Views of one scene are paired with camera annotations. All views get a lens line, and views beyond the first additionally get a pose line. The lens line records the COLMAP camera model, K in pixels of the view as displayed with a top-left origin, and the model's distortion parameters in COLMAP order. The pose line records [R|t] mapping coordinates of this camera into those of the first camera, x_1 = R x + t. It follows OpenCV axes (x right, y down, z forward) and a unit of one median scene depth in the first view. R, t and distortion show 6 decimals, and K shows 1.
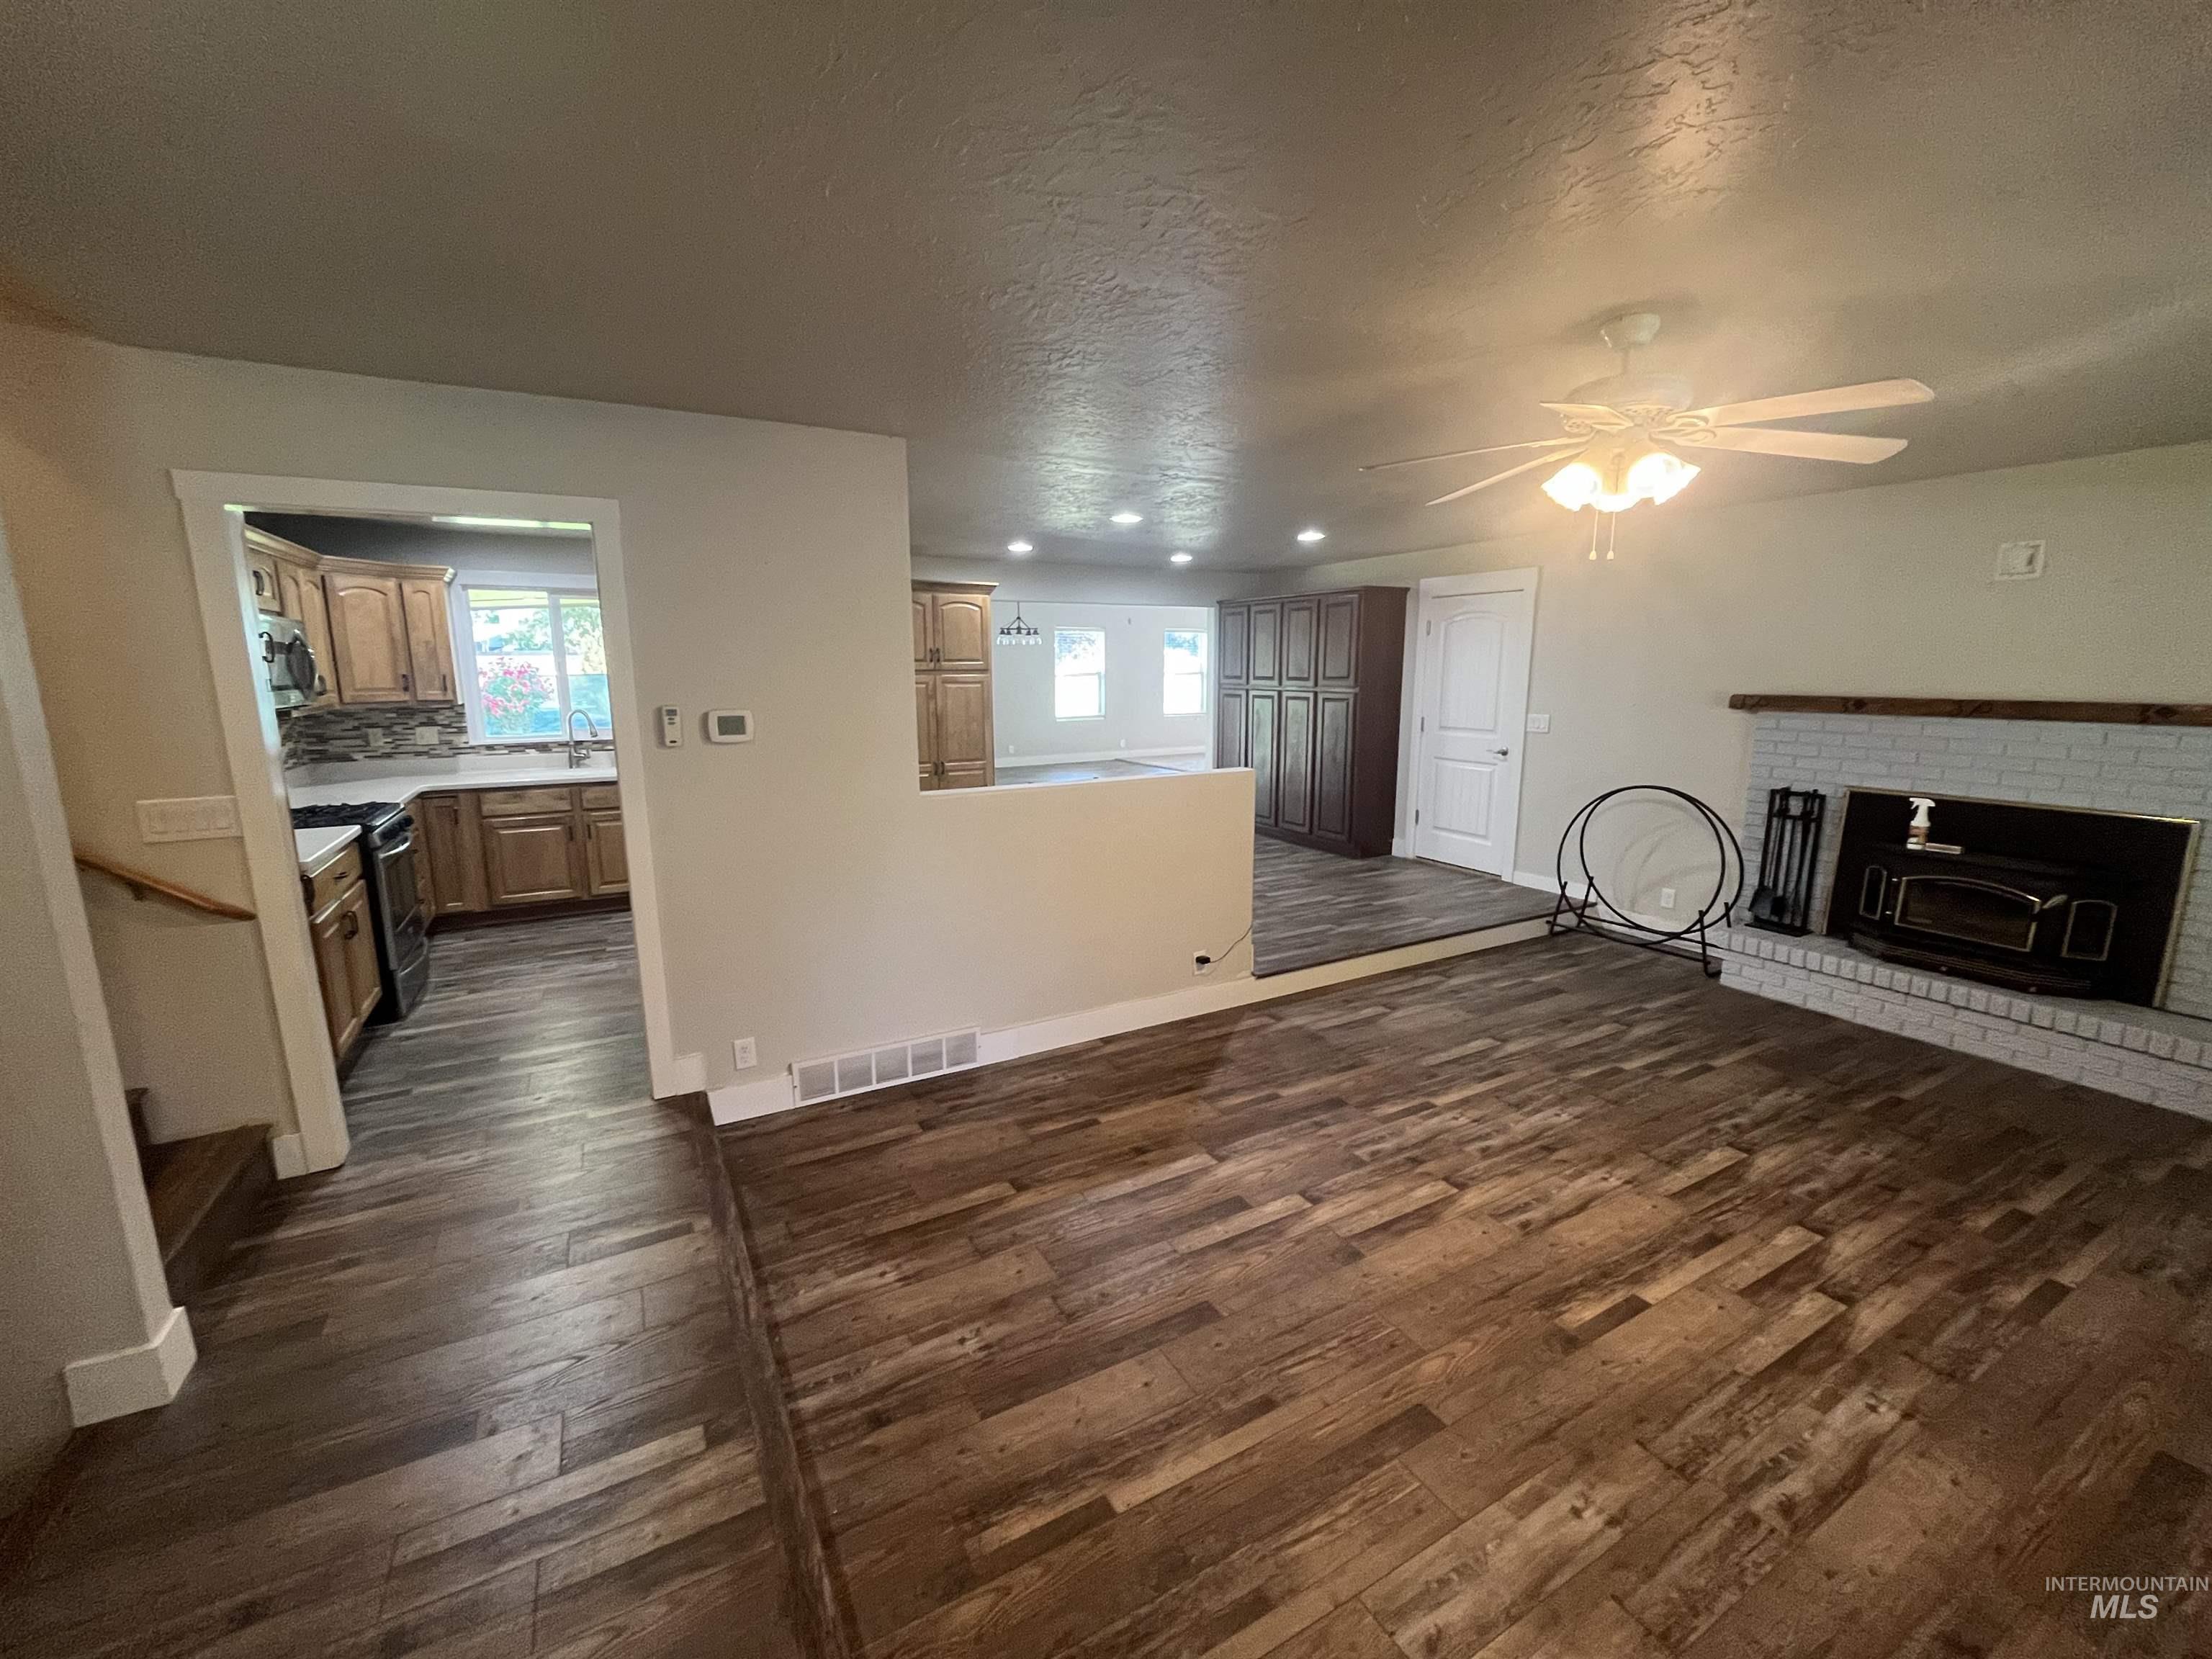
lens RADIAL K [[893.1, 0, 1092.7], [0, 893.1, 826.6], [0, 0, 1]] dist [-0.000646, 0.000323]
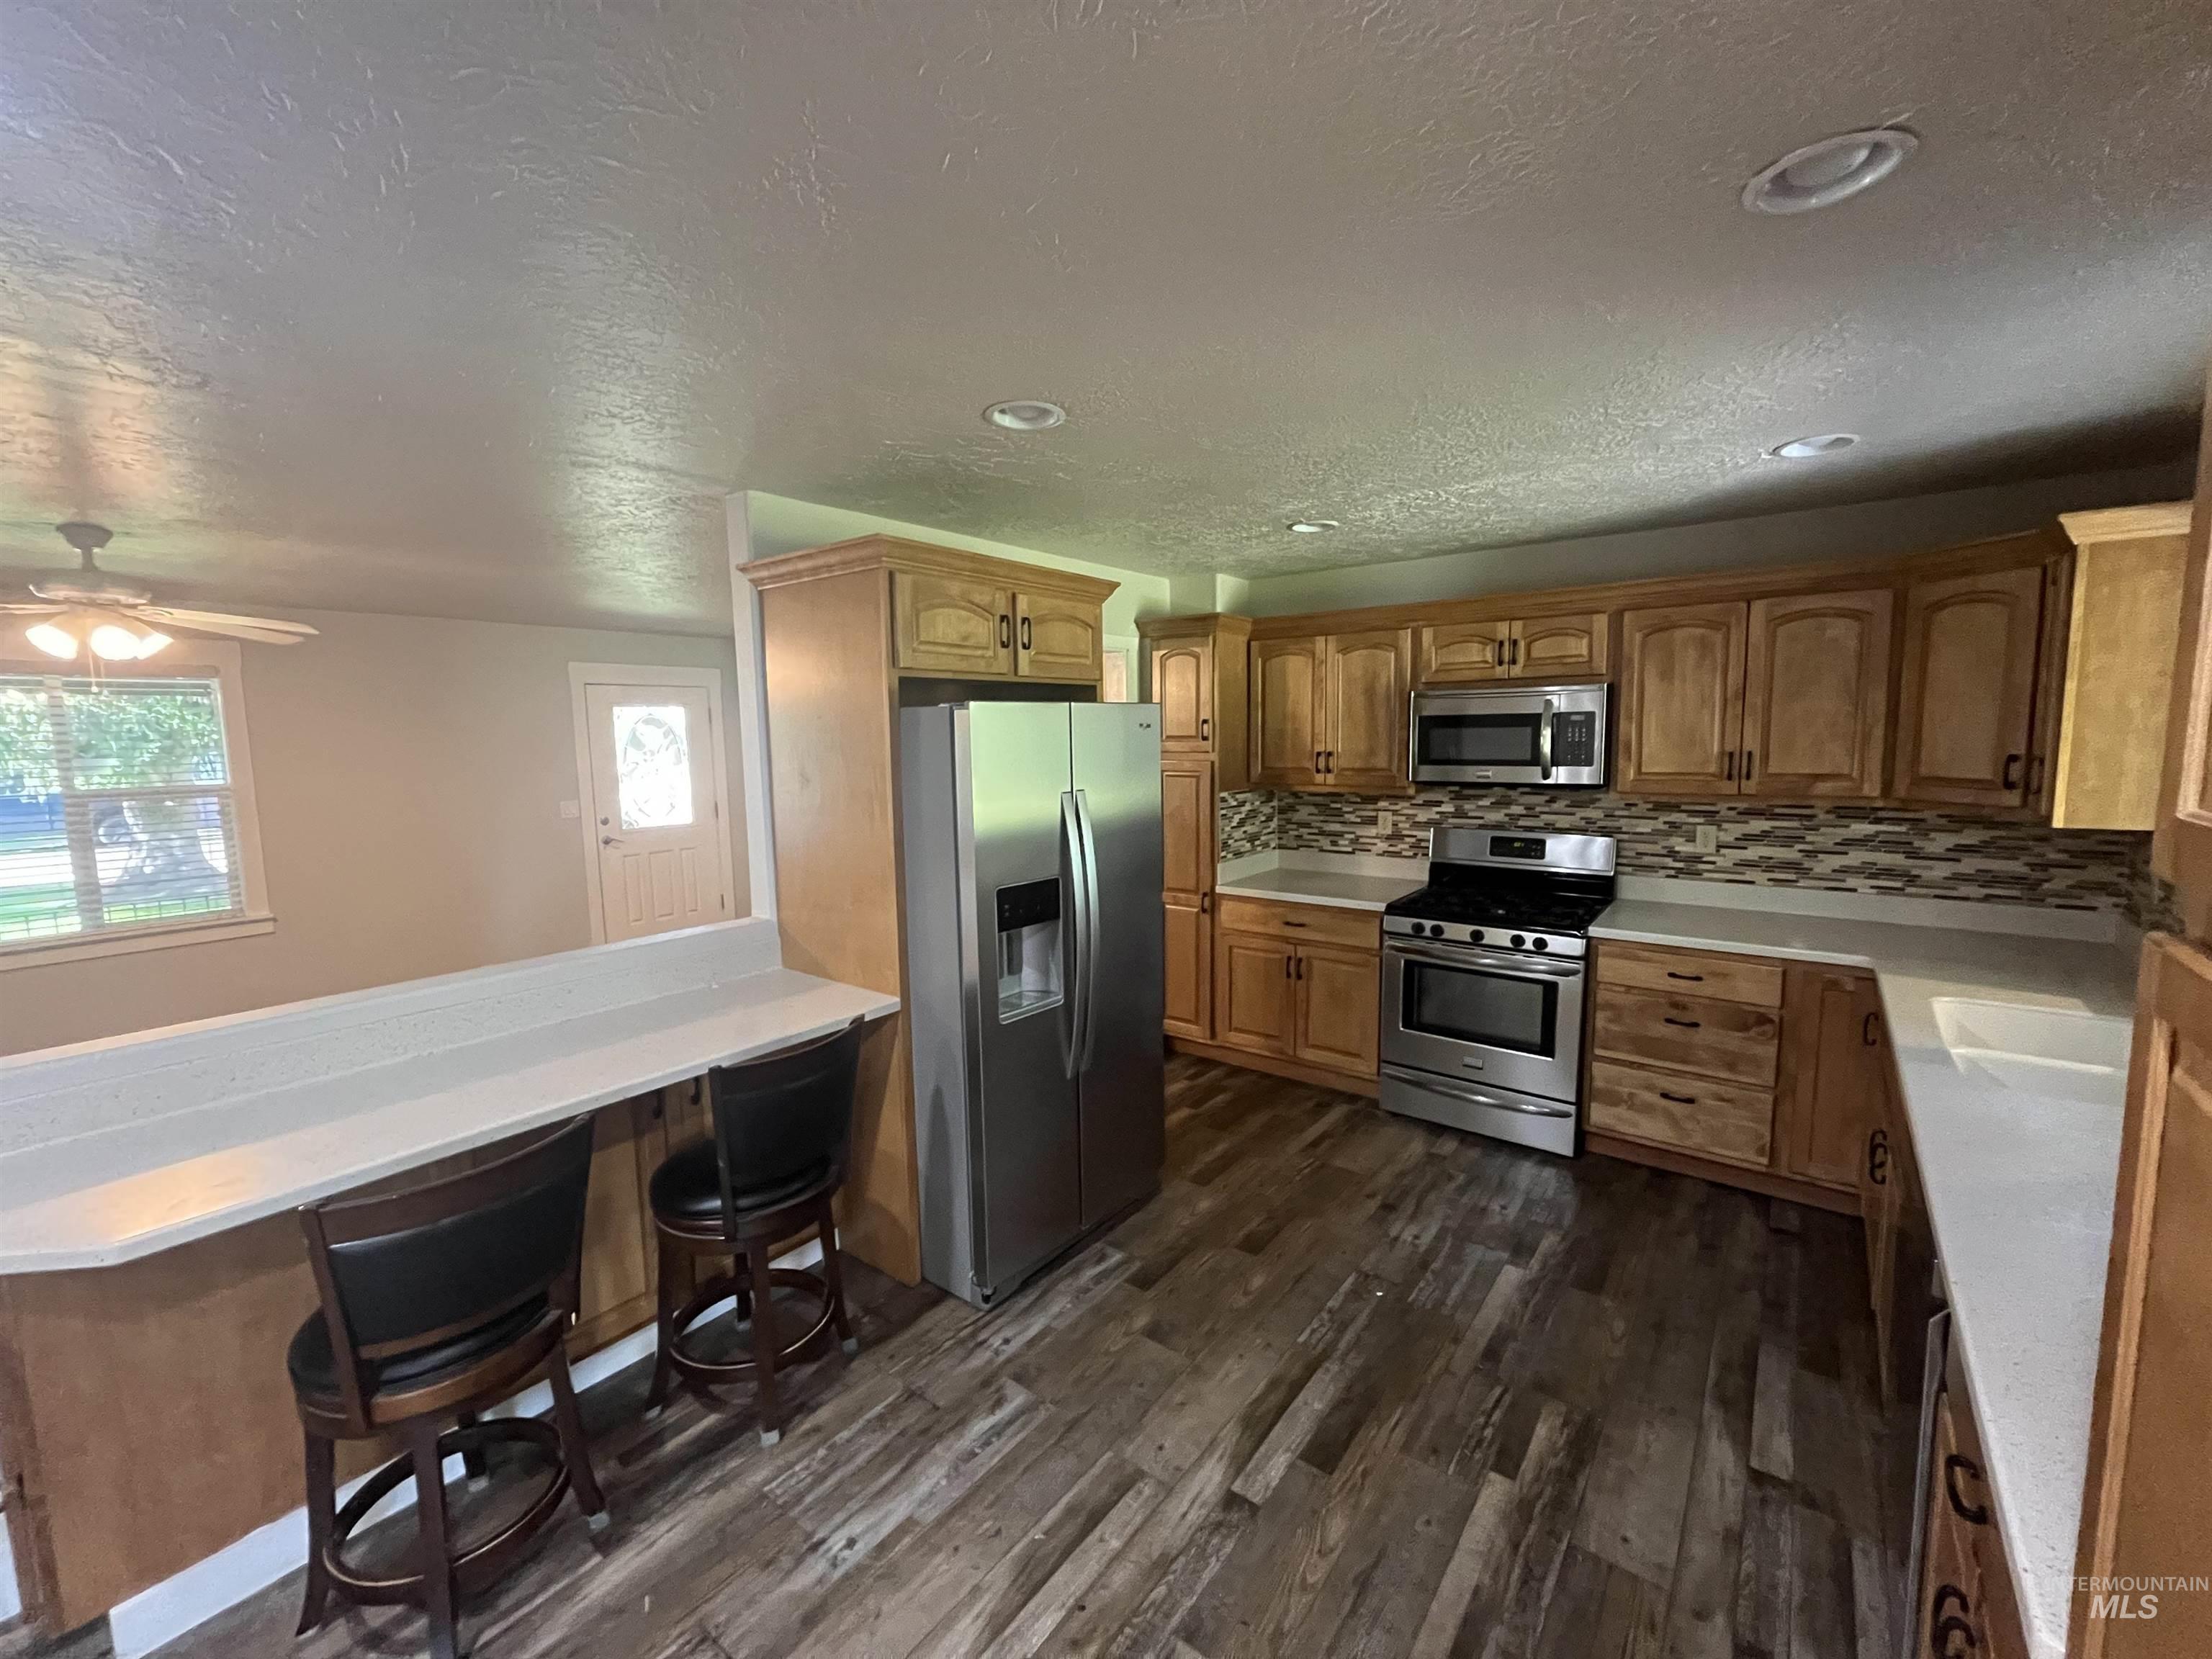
lens RADIAL K [[906.8, 0, 1101.2], [0, 906.8, 826.3], [0, 0, 1]] dist [0.000973, -0.000214]
pose [[-0.917635, 0.062956, -0.392407, -0.128686], [-0.049757, 0.961405, 0.270601, -0.277577], [0.394298, 0.267838, -0.879086, 1.433167]]
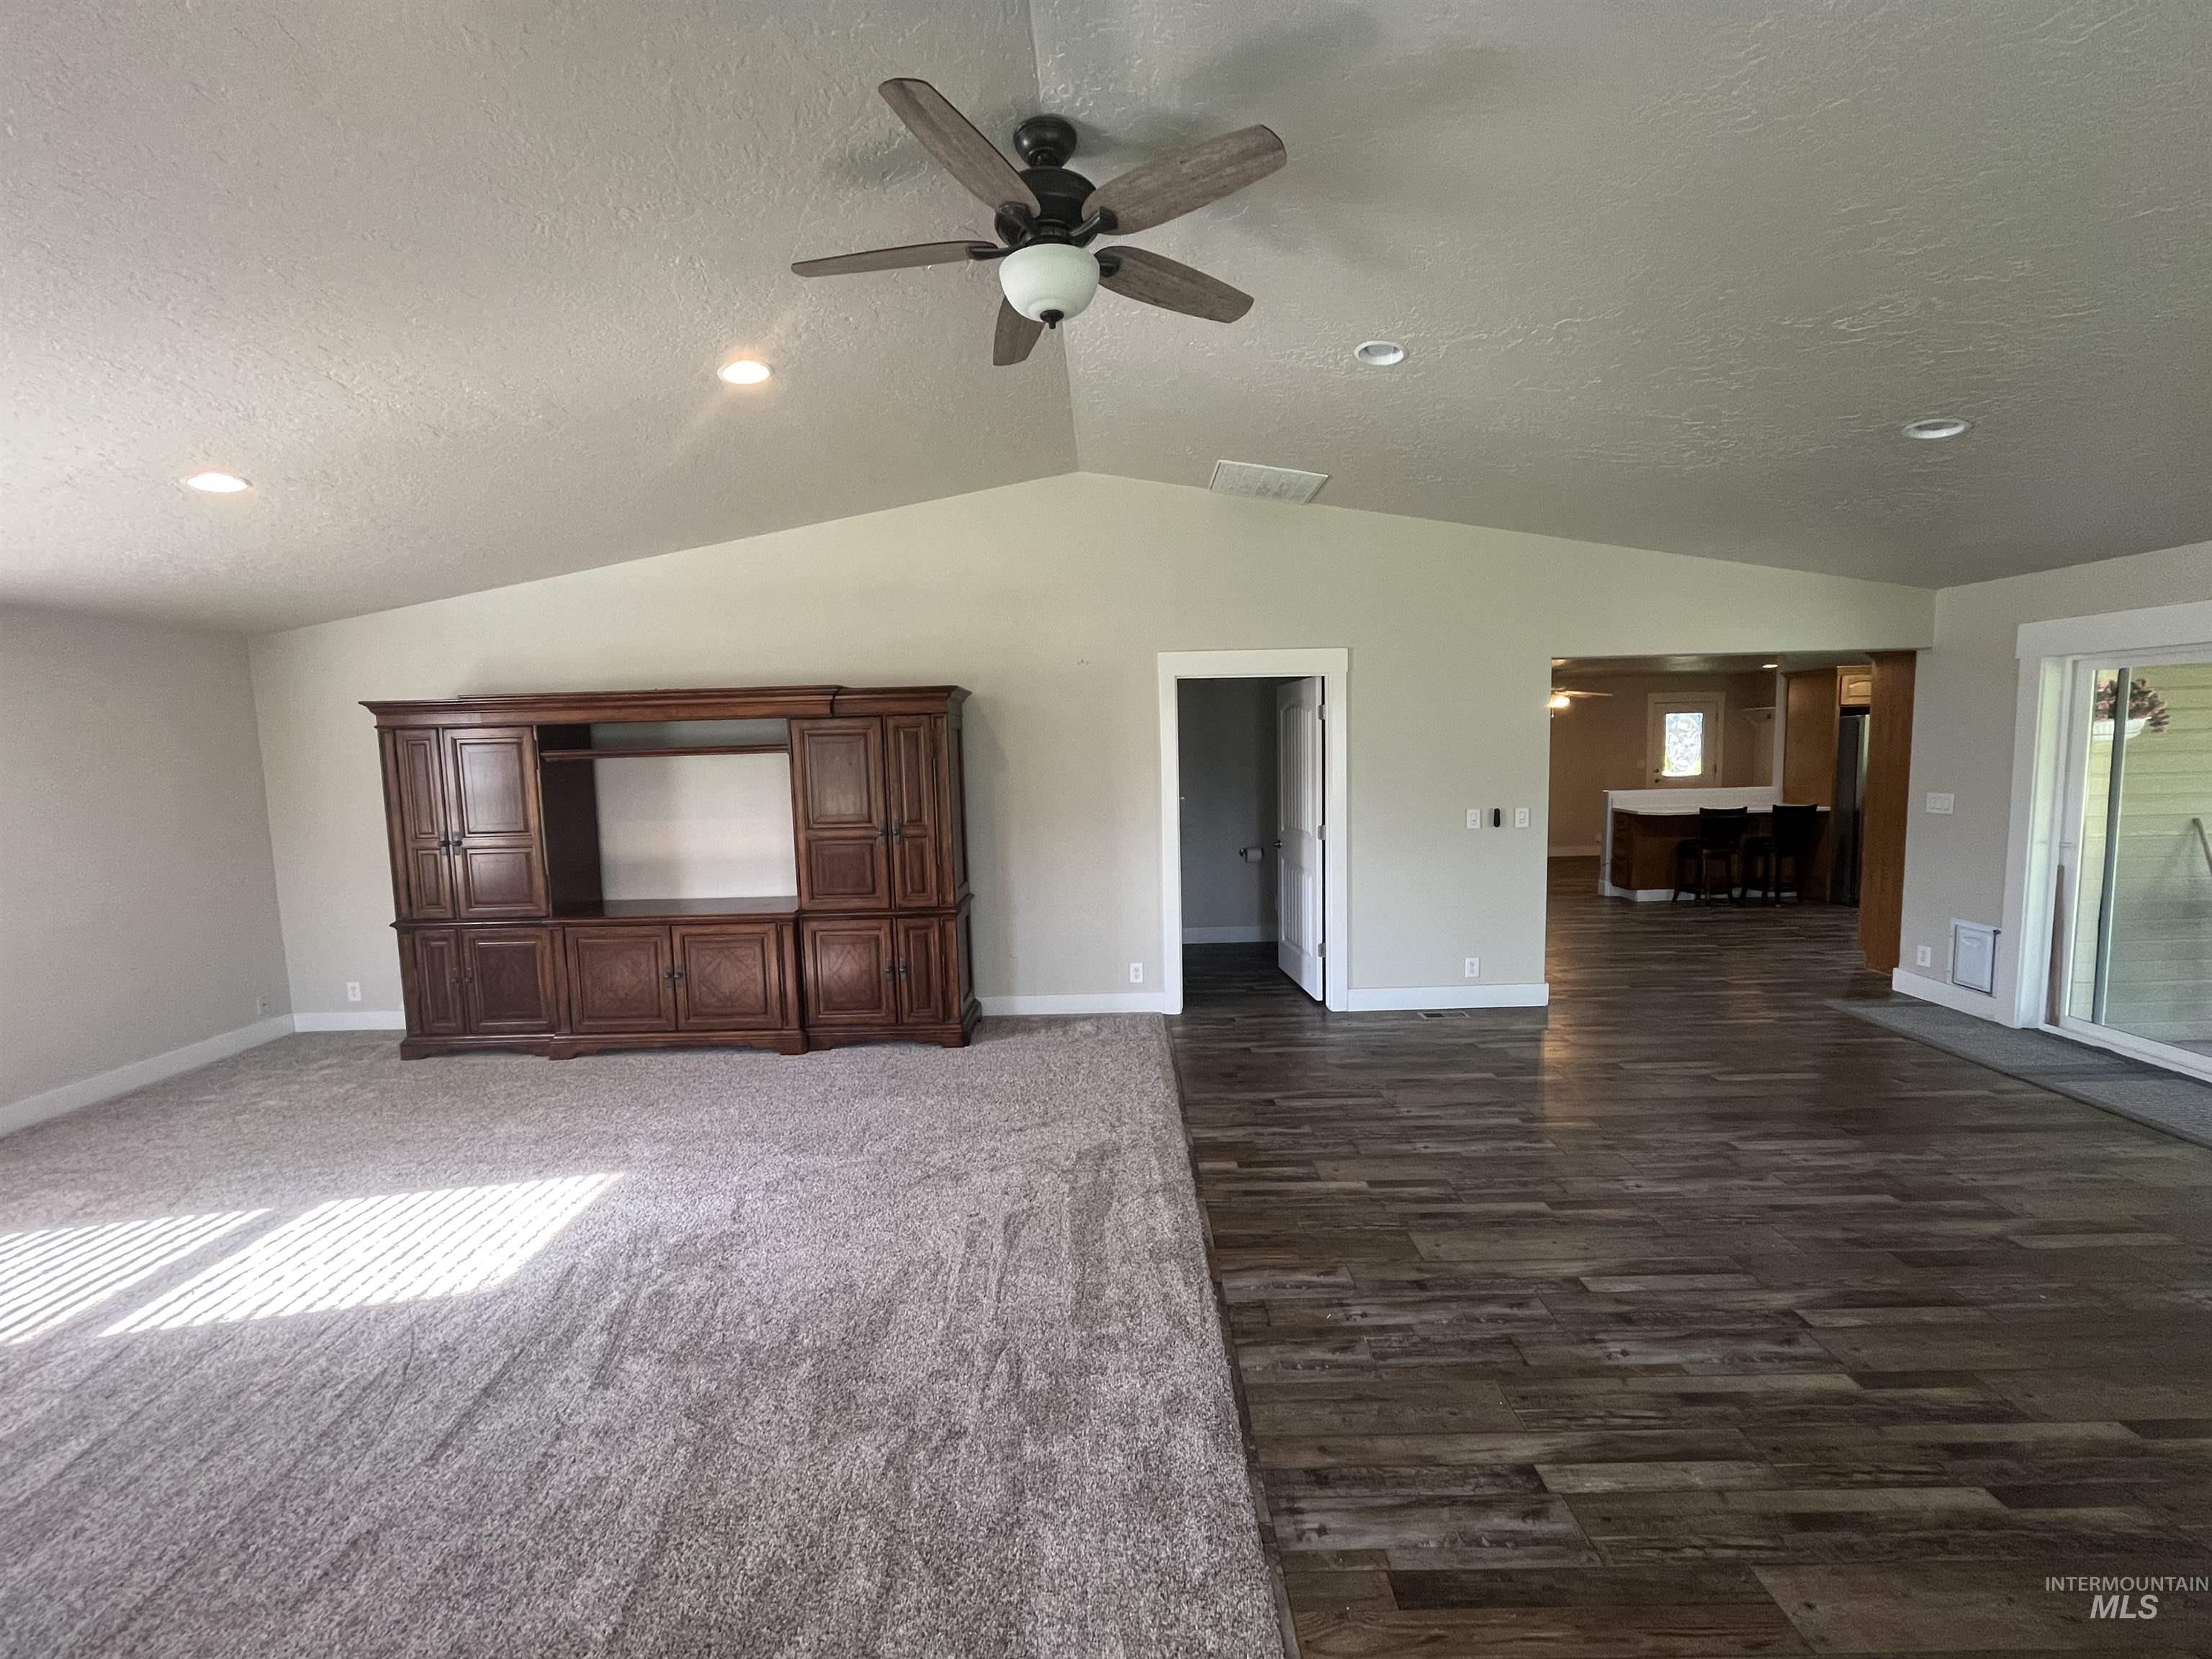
lens RADIAL K [[900.6, 0, 1100.4], [0, 900.6, 828.7], [0, 0, 1]] dist [-0.004839, 0.000500]
pose [[-0.872743, -0.016033, 0.487917, 0.169960], [0.118893, 0.962386, 0.244290, -0.587688], [-0.473481, 0.271212, -0.838009, 3.127414]]
